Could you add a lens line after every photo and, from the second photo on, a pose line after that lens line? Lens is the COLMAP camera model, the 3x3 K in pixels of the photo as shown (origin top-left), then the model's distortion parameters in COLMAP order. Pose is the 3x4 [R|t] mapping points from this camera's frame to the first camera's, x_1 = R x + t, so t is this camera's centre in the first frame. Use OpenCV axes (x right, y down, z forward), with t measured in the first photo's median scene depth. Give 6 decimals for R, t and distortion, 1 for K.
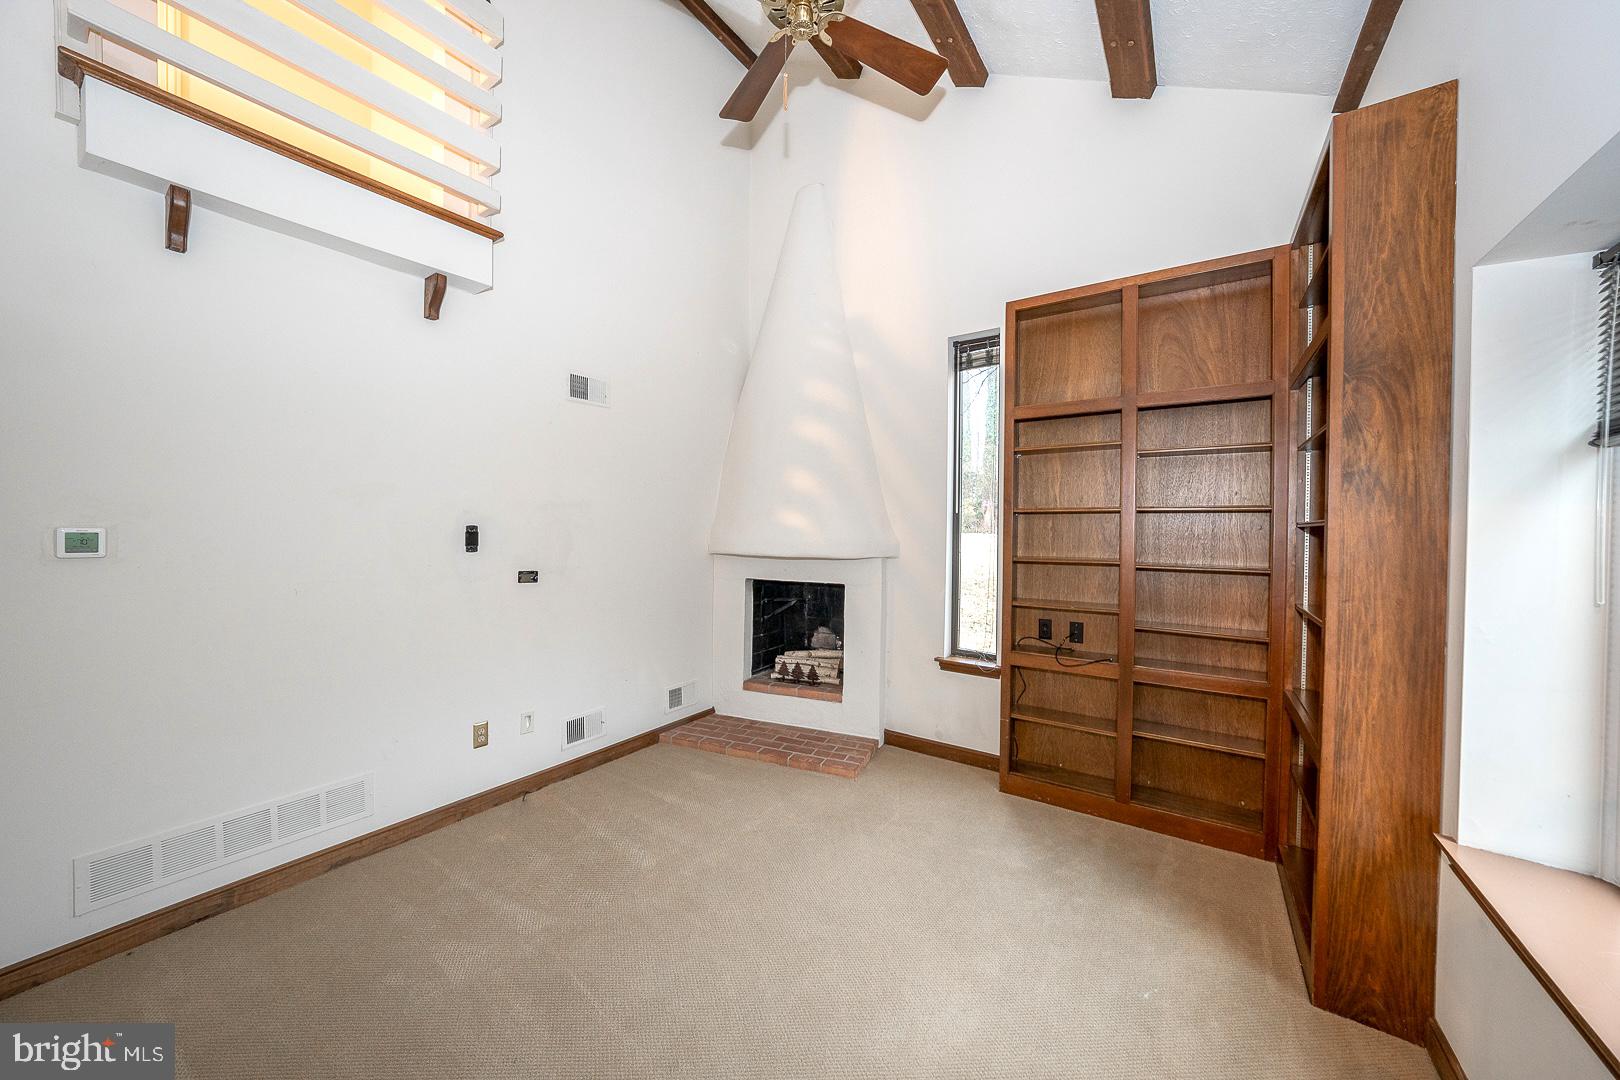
lens RADIAL K [[553.9, 0, 814.4], [0, 553.9, 533.9], [0, 0, 1]] dist [-0.024841, 0.003168]
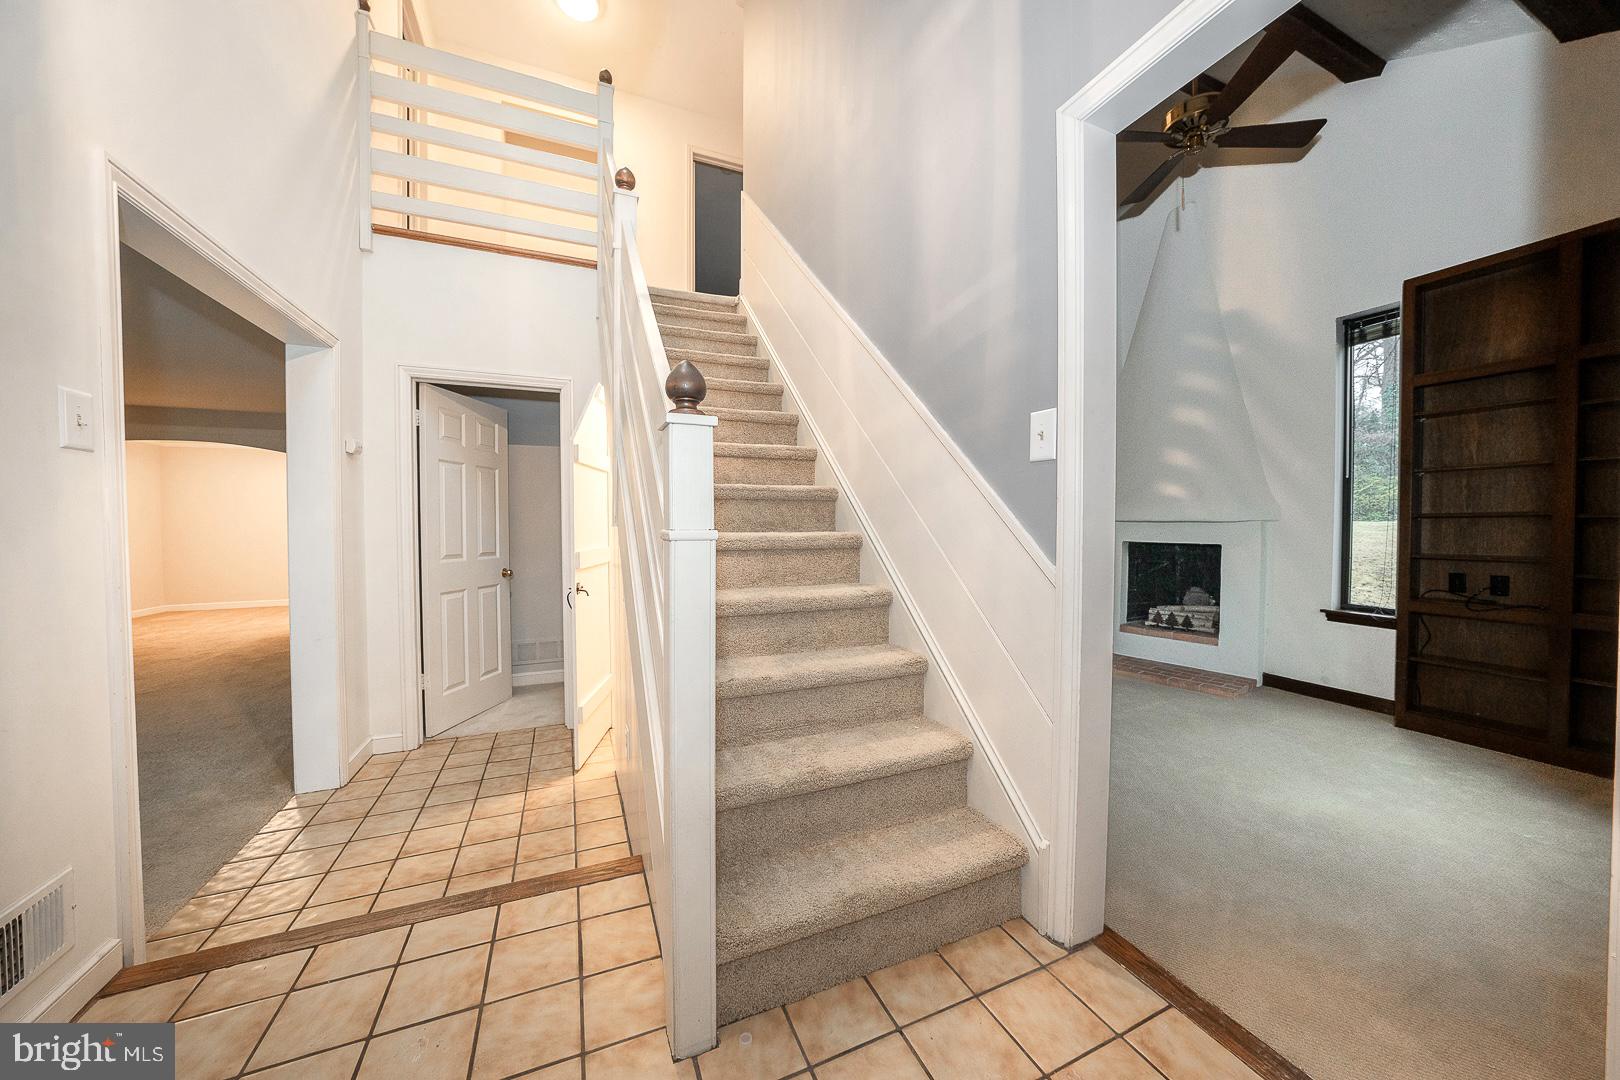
lens RADIAL K [[553.9, 0, 806.7], [0, 553.9, 537.7], [0, 0, 1]] dist [-0.024841, 0.003168]
pose [[0.844104, -0.001401, -0.536177, -0.068953], [0.006818, 0.999944, 0.008121, 0.063789], [0.536136, -0.010511, 0.844066, -0.469363]]
